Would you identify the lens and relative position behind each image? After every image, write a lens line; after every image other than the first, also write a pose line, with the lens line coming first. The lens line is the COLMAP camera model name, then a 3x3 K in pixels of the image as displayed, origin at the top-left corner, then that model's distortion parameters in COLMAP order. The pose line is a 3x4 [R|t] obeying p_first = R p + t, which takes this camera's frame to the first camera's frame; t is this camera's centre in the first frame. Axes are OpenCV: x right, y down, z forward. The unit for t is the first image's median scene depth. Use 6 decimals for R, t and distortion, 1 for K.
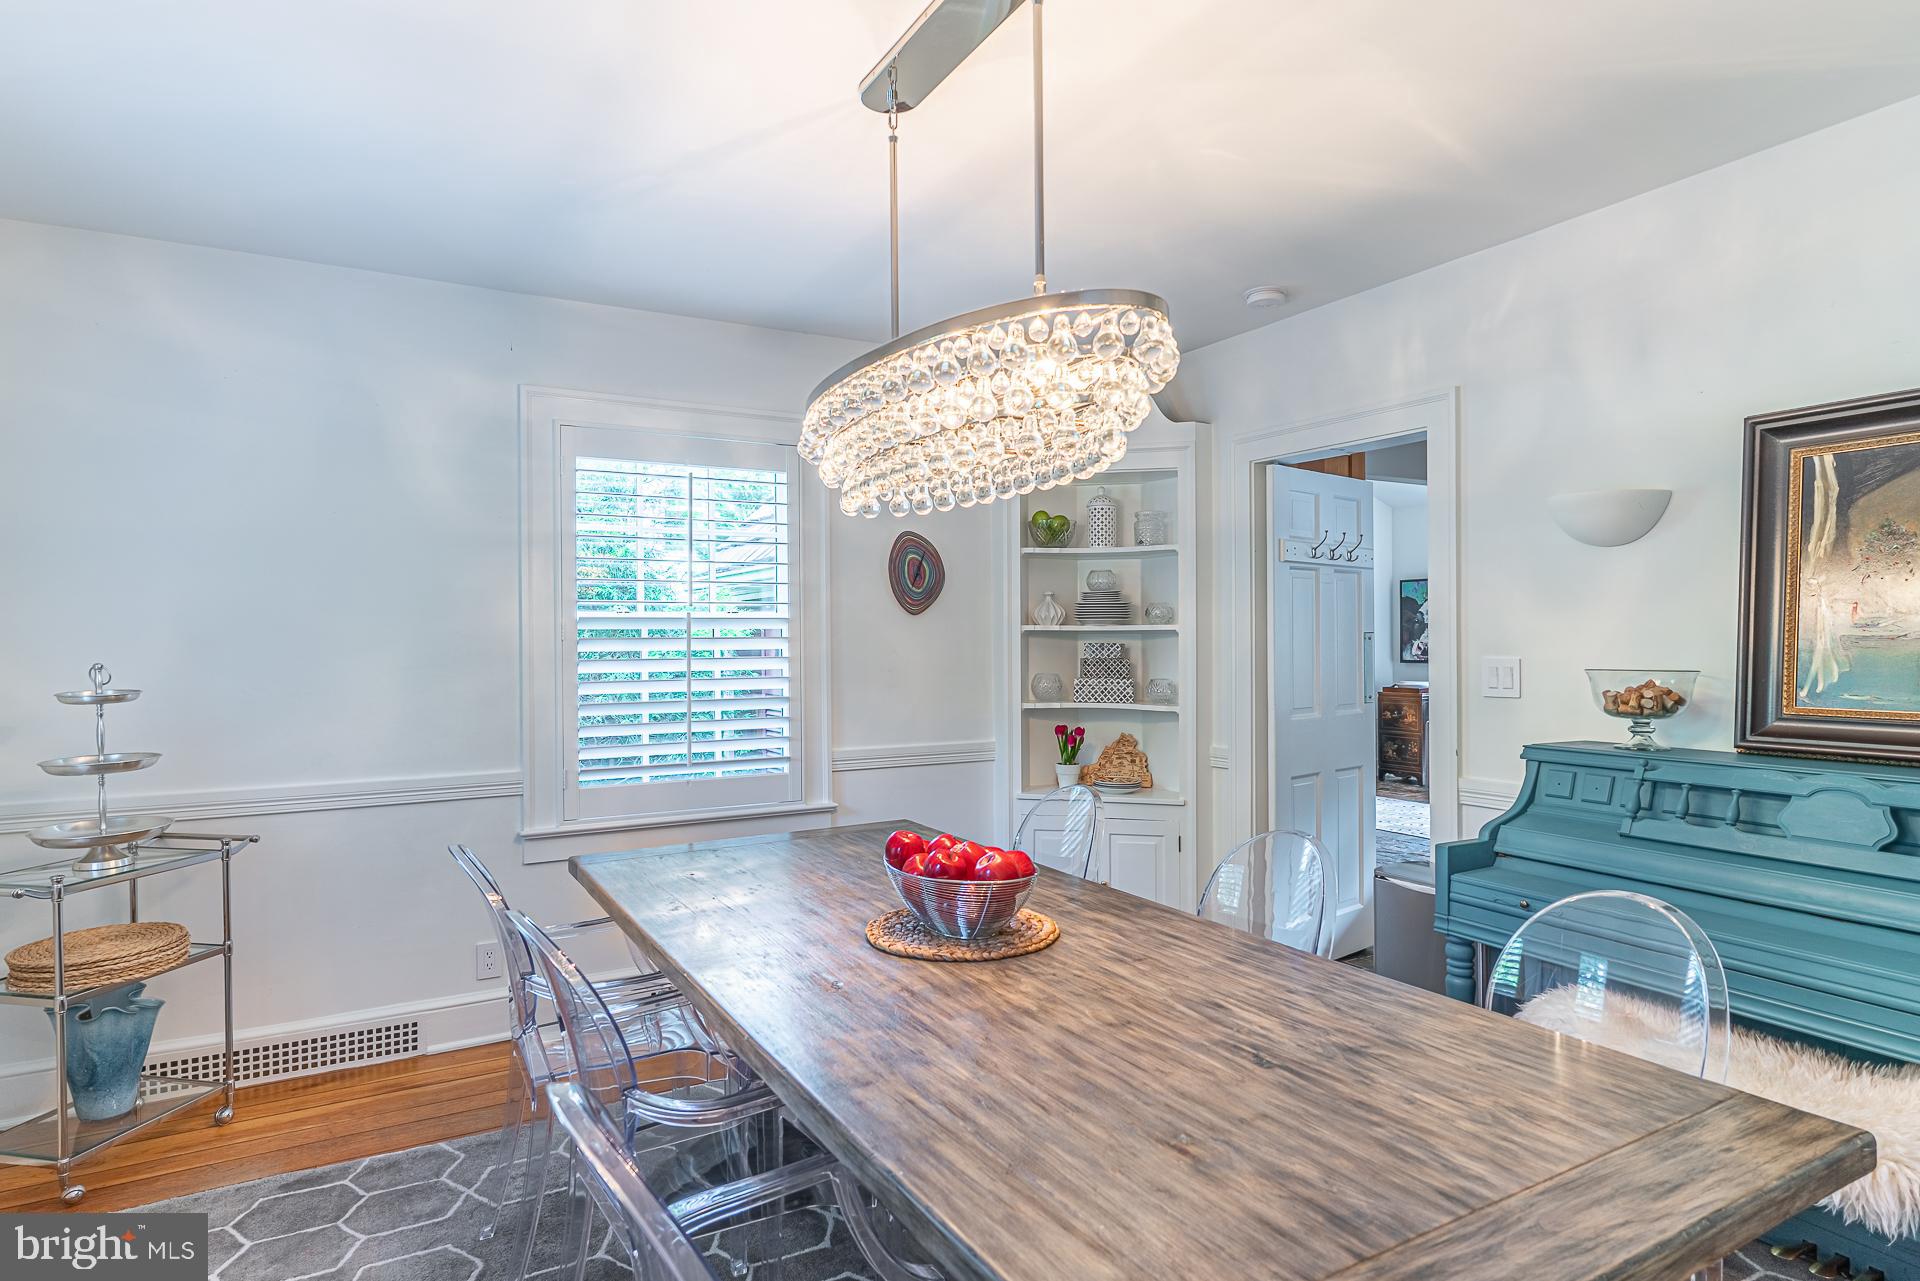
lens RADIAL K [[1054.6, 0, 959.7], [0, 1054.6, 648.6], [0, 0, 1]] dist [-0.004128, -0.001044]
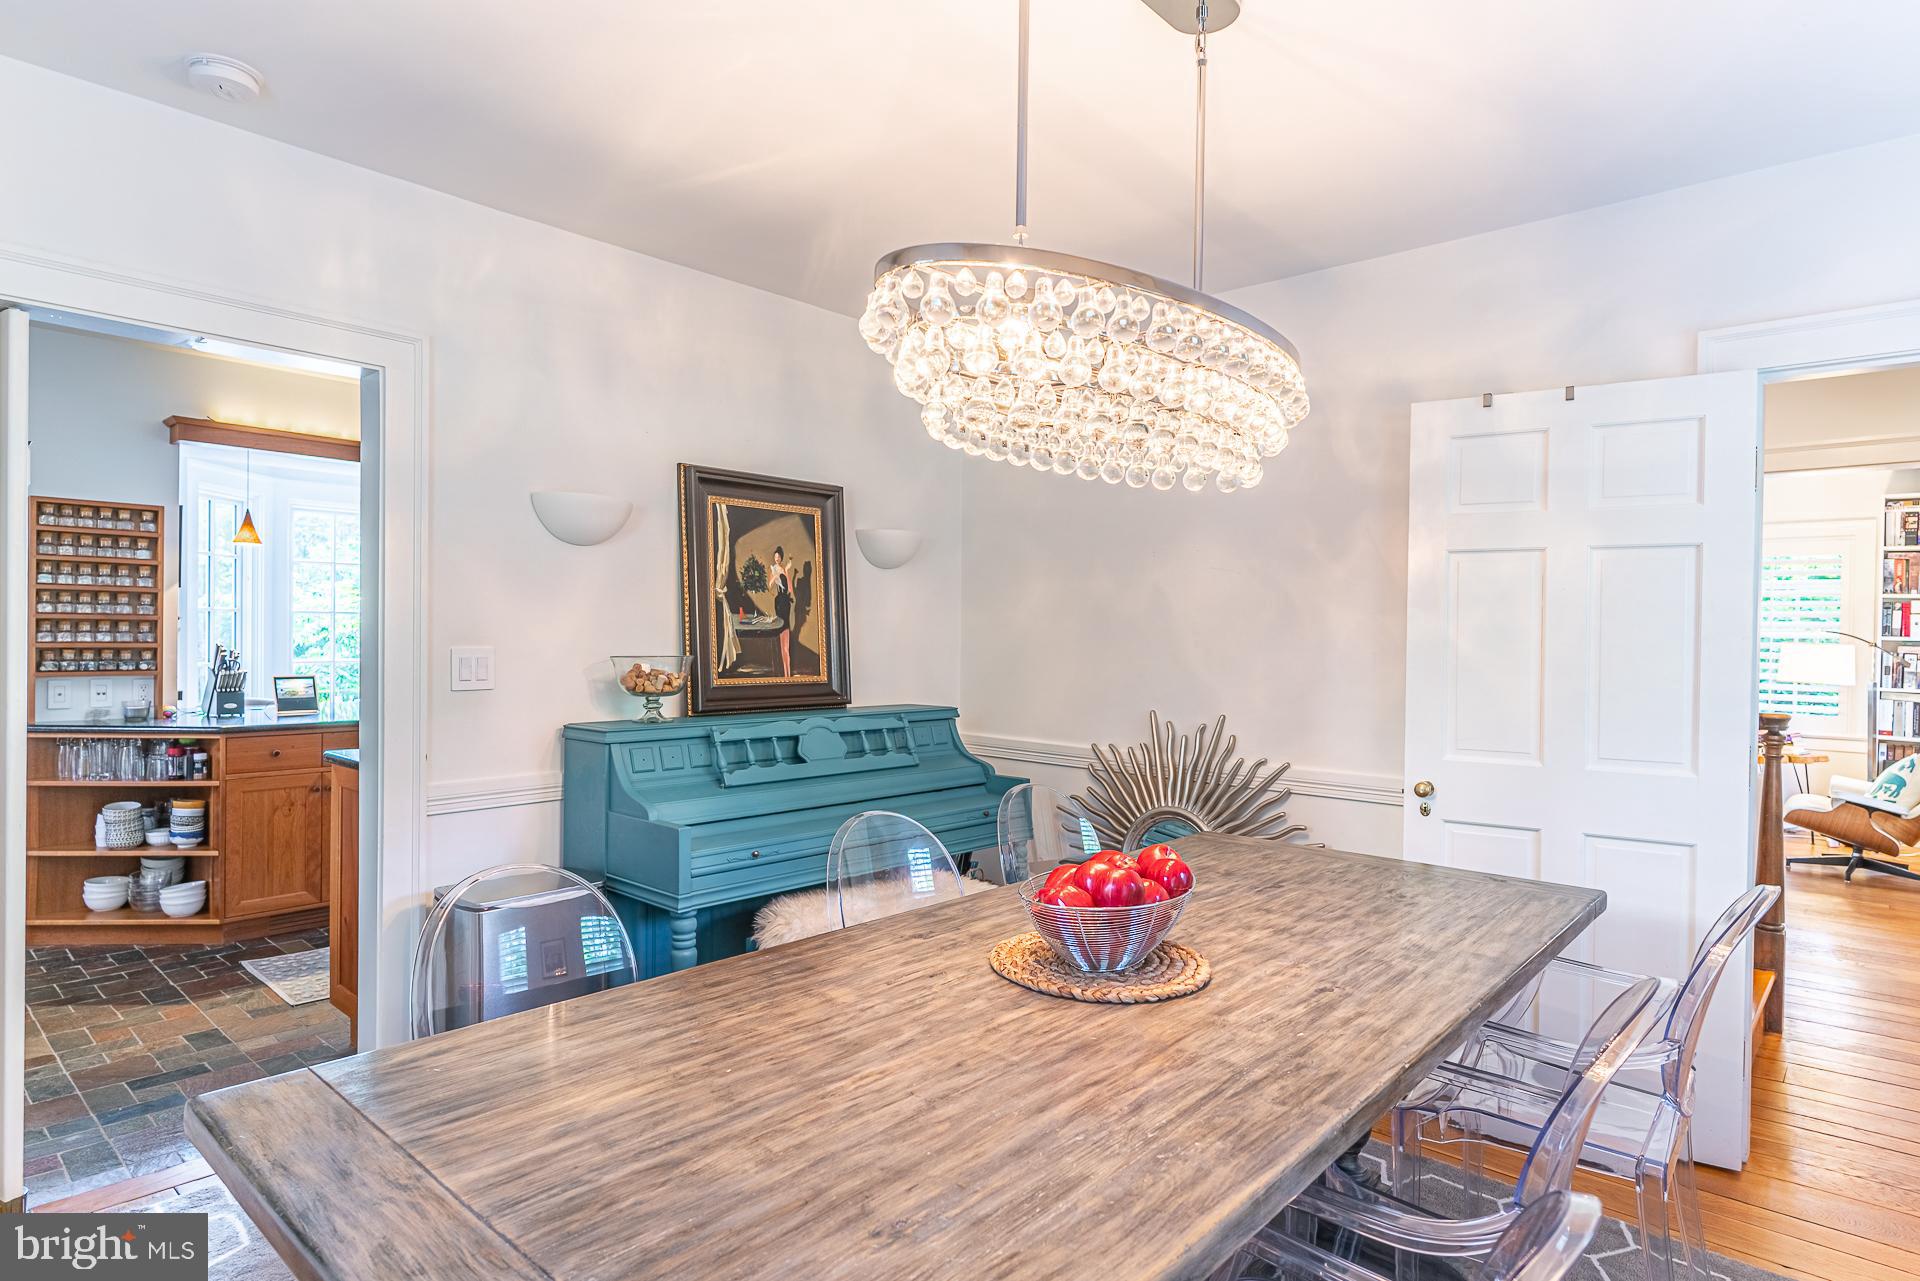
lens RADIAL K [[1054.6, 0, 960.2], [0, 1054.6, 639.4], [0, 0, 1]] dist [-0.004128, -0.001044]
pose [[-0.314897, -0.004508, 0.949115, -0.744021], [-0.003626, 0.999987, 0.003547, -0.005064], [-0.949119, -0.002325, -0.314909, 1.297574]]
